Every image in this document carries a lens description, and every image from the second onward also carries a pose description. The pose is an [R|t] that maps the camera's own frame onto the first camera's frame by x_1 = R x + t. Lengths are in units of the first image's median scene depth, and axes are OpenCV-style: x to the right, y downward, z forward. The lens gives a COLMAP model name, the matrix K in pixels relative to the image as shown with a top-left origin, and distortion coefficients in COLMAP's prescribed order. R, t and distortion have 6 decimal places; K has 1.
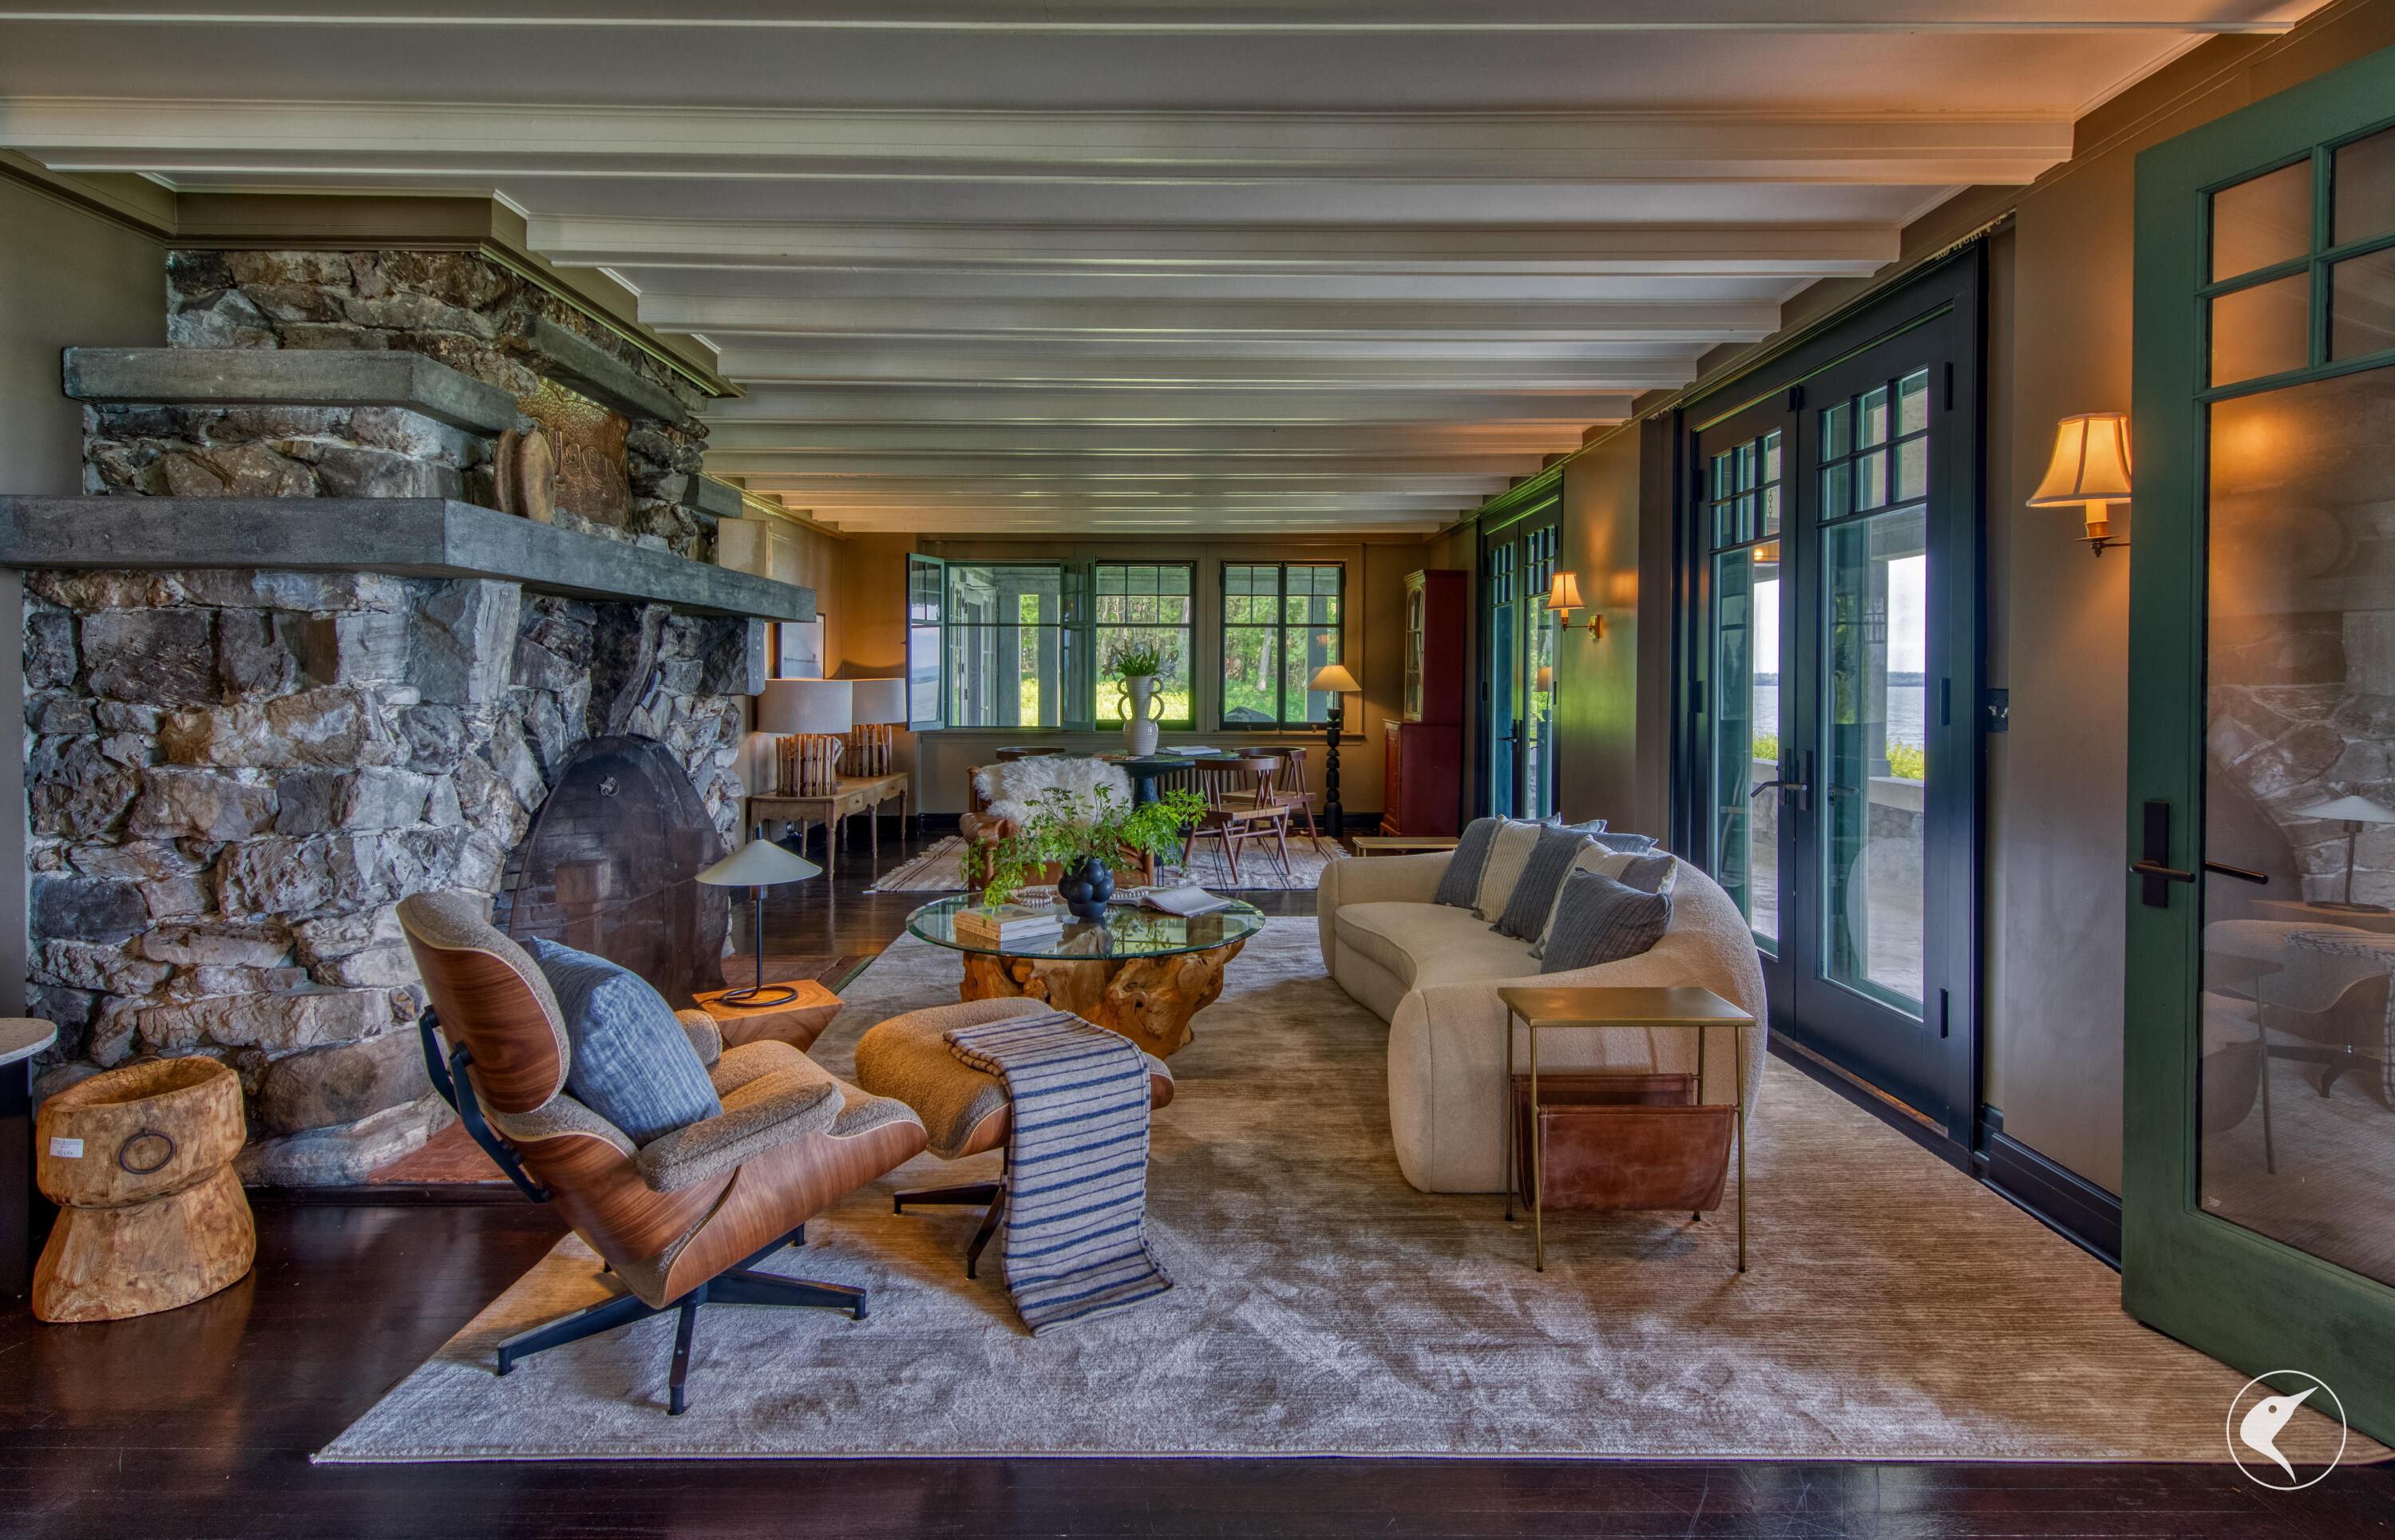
lens RADIAL K [[1218.2, 0, 1197.3], [0, 1218.2, 703.3], [0, 0, 1]] dist [0.019350, -0.013380]
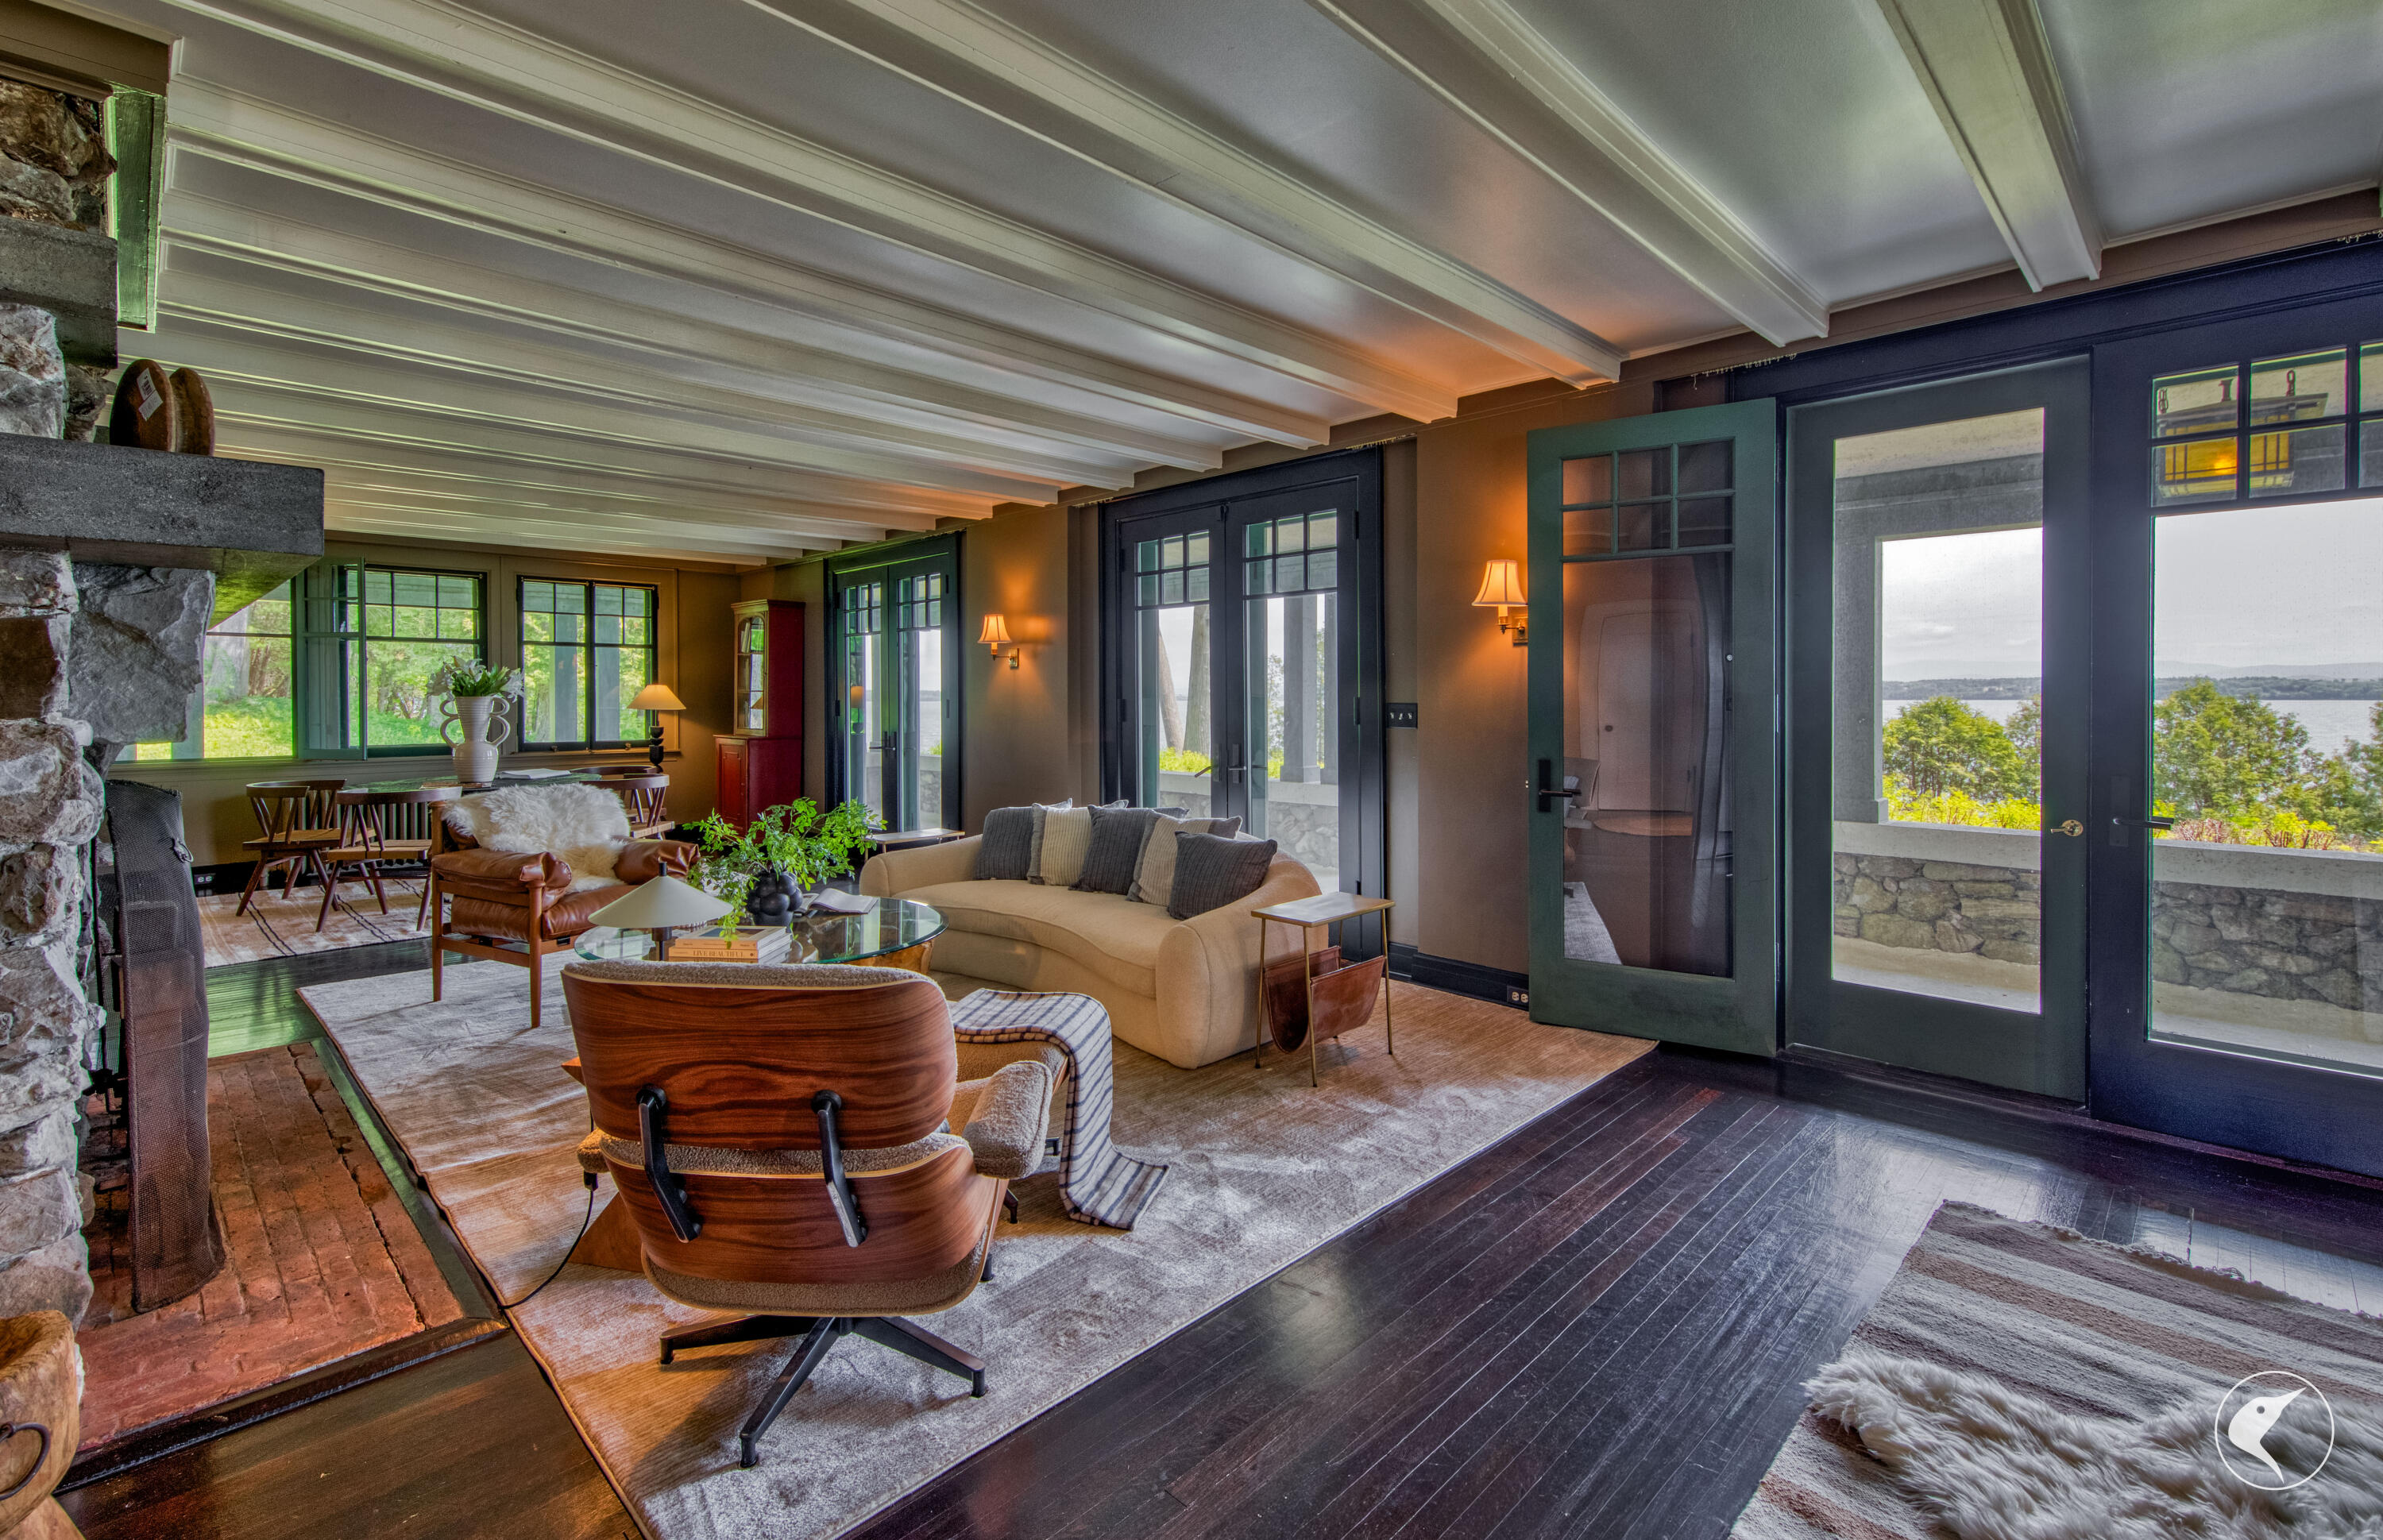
lens RADIAL K [[1054.8, 0, 1186.0], [0, 1054.8, 709.8], [0, 0, 1]] dist [0.001692, 0.000112]
pose [[0.710795, -0.012604, 0.703286, -0.634231], [0.017612, 0.999845, 0.000120, -0.008400], [-0.703178, 0.012301, 0.710907, 0.144396]]
